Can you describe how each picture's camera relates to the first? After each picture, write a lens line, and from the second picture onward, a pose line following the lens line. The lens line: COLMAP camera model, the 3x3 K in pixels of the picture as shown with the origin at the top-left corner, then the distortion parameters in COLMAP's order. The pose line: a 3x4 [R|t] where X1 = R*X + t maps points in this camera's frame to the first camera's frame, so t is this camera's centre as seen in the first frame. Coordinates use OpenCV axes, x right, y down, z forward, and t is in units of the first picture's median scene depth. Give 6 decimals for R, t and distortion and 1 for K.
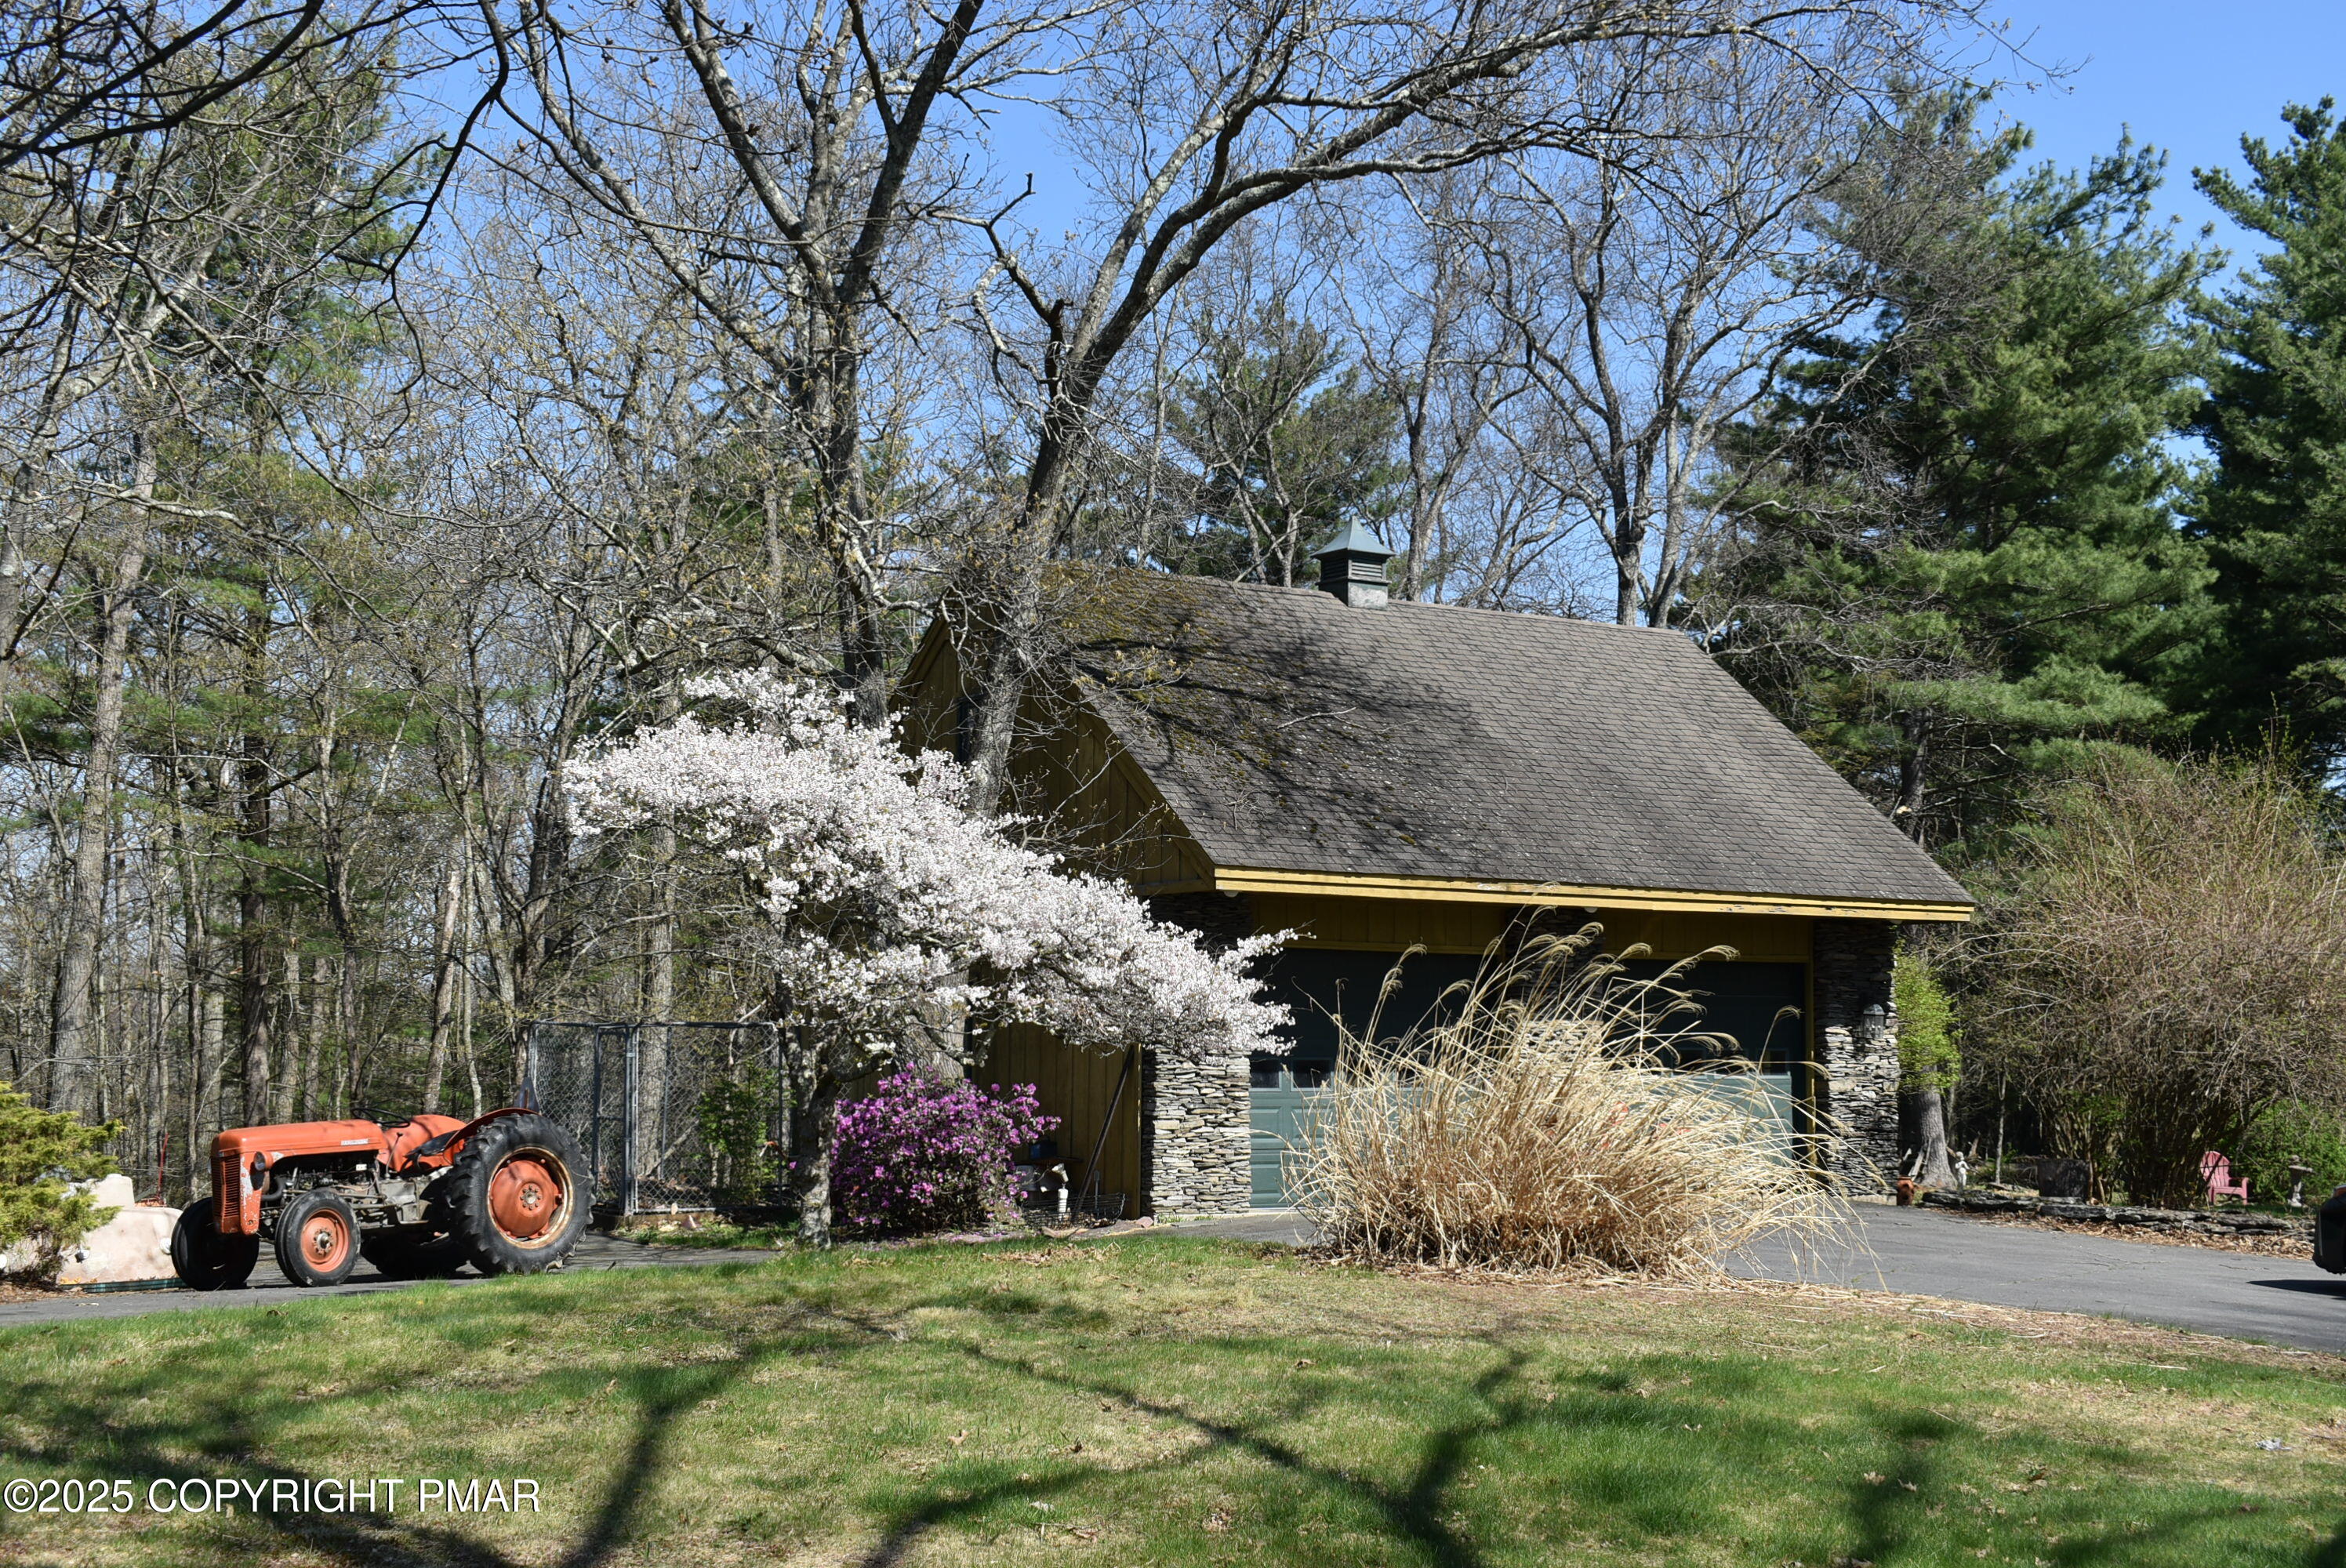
lens RADIAL K [[2840.9, 0, 1173.2], [0, 2840.9, 774.7], [0, 0, 1]] dist [0.010361, 0.000000]
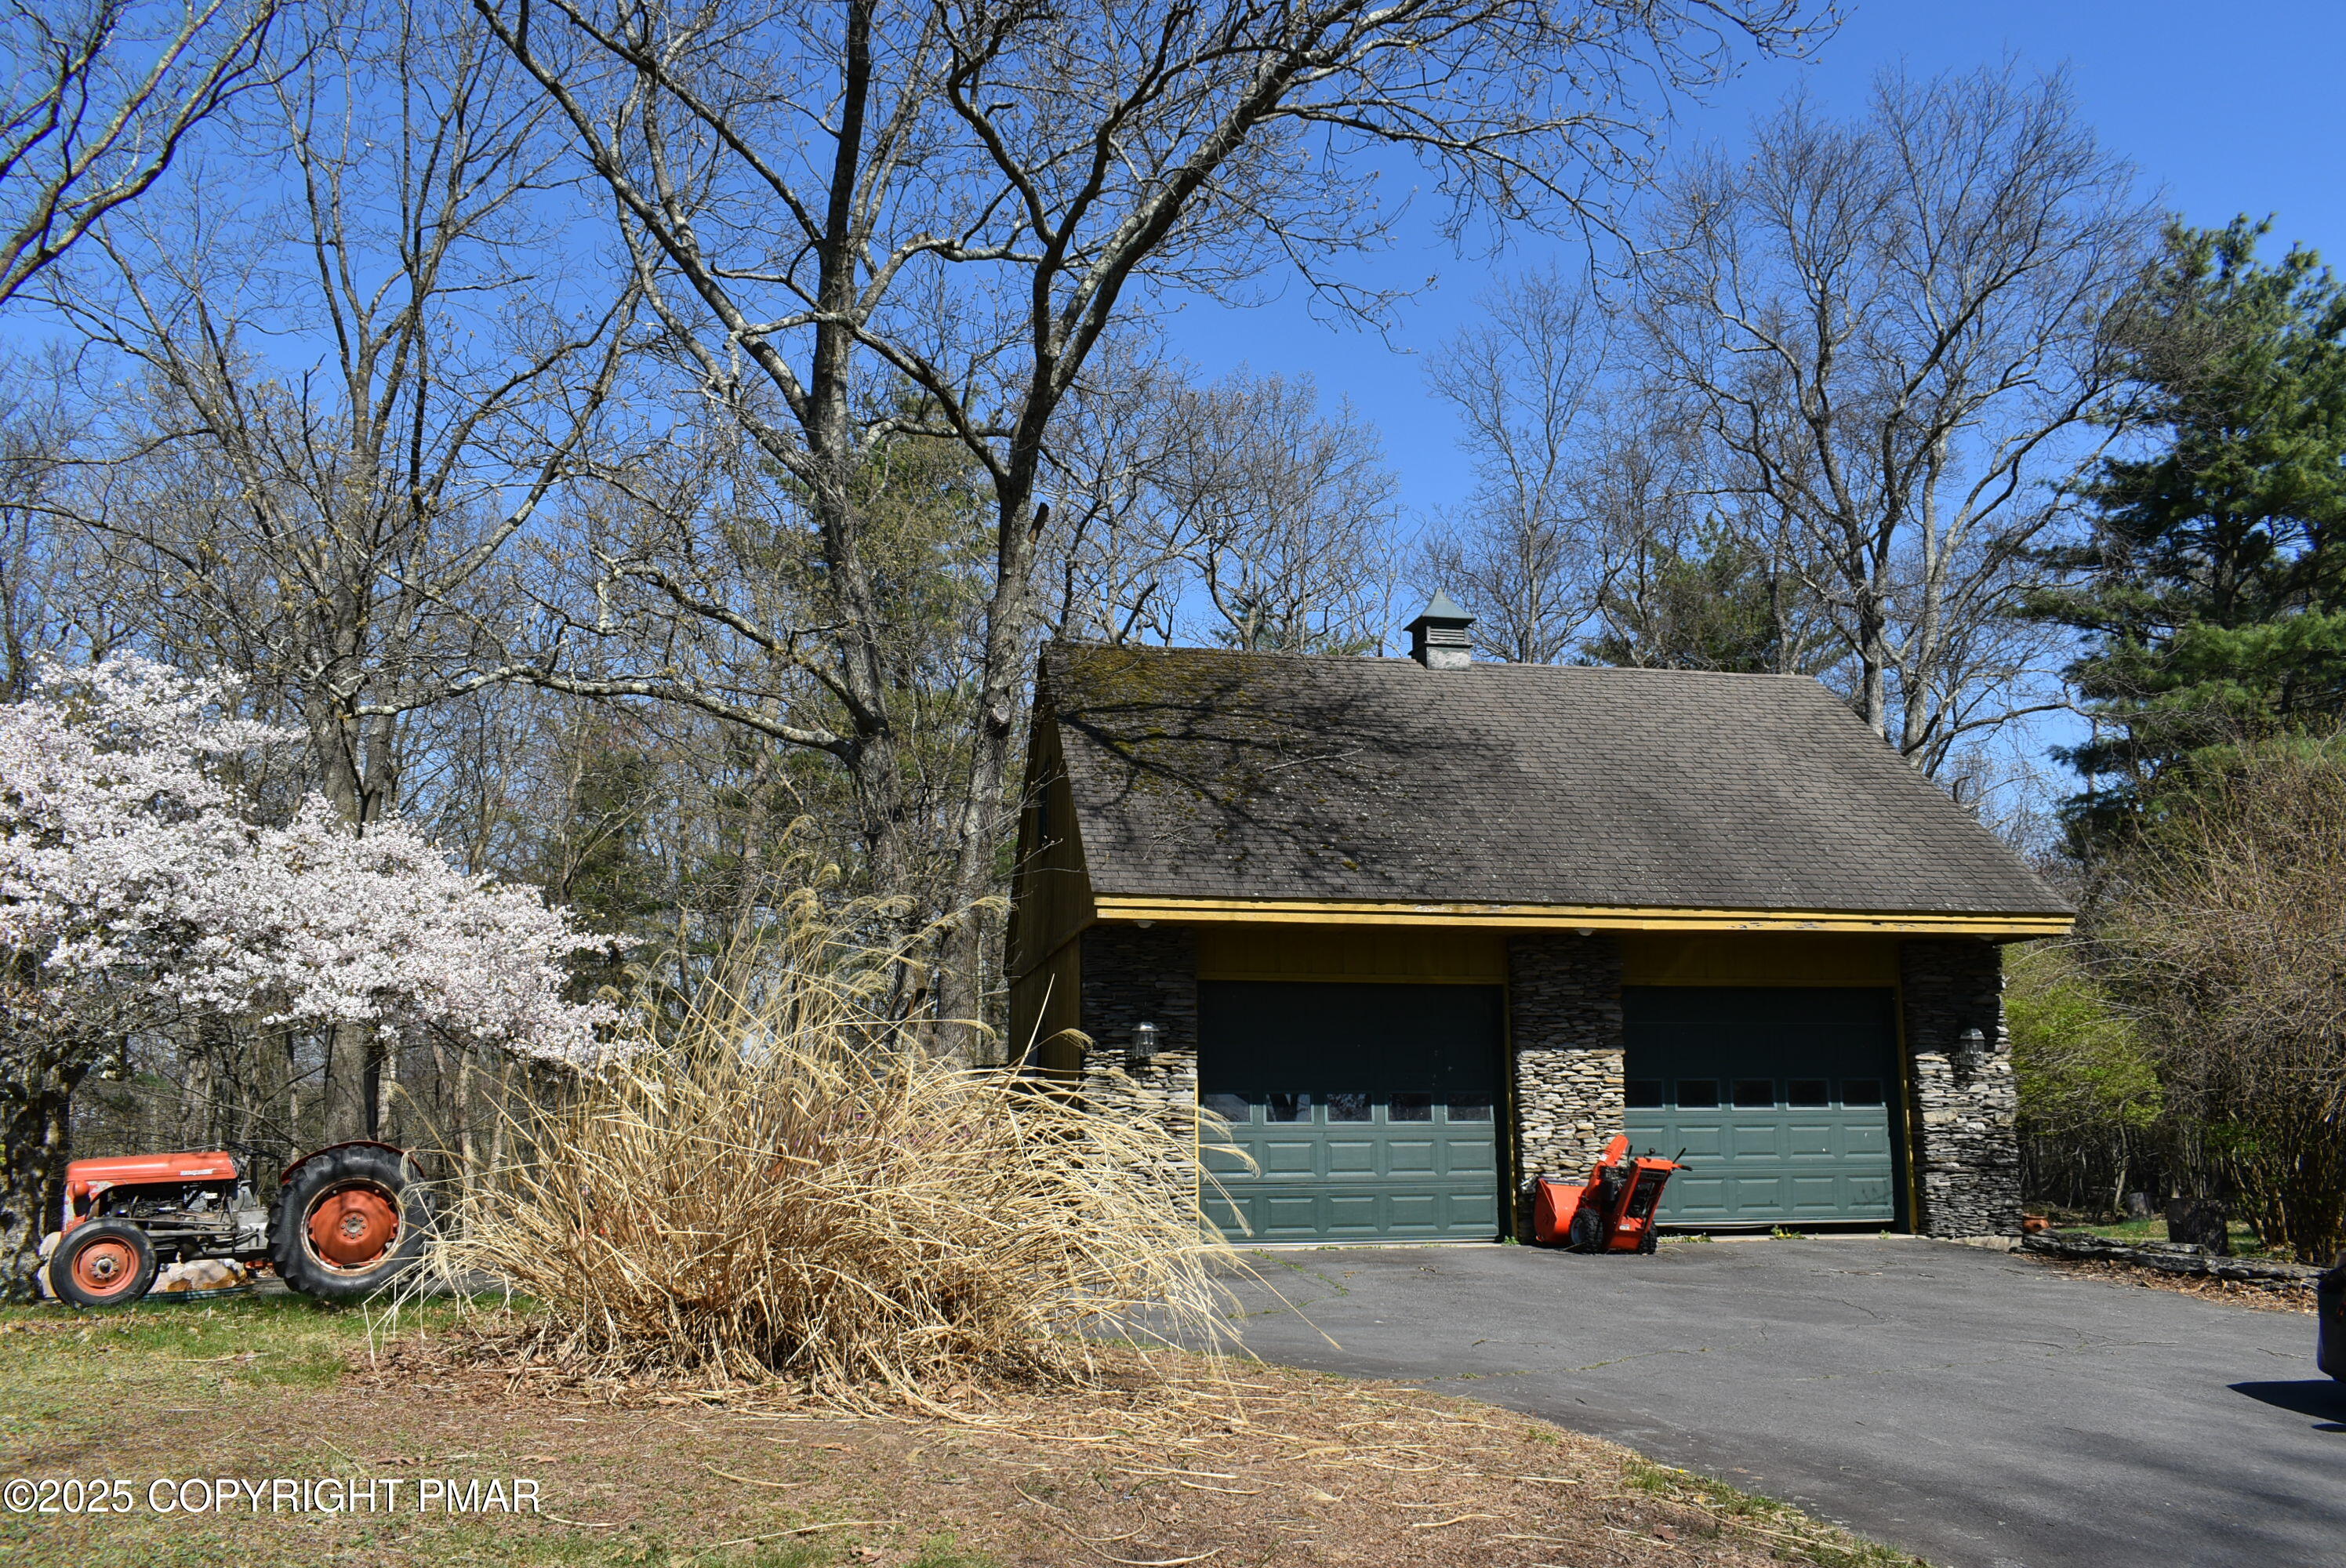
lens RADIAL K [[1789.3, 0, 1171.3], [0, 1789.3, 795.1], [0, 0, 1]] dist [0.001050, -0.011801]
pose [[0.927674, -0.072661, -0.366253, 0.225825], [0.044206, 0.995357, -0.085502, 0.043584], [0.370765, 0.063128, 0.926579, 0.357267]]
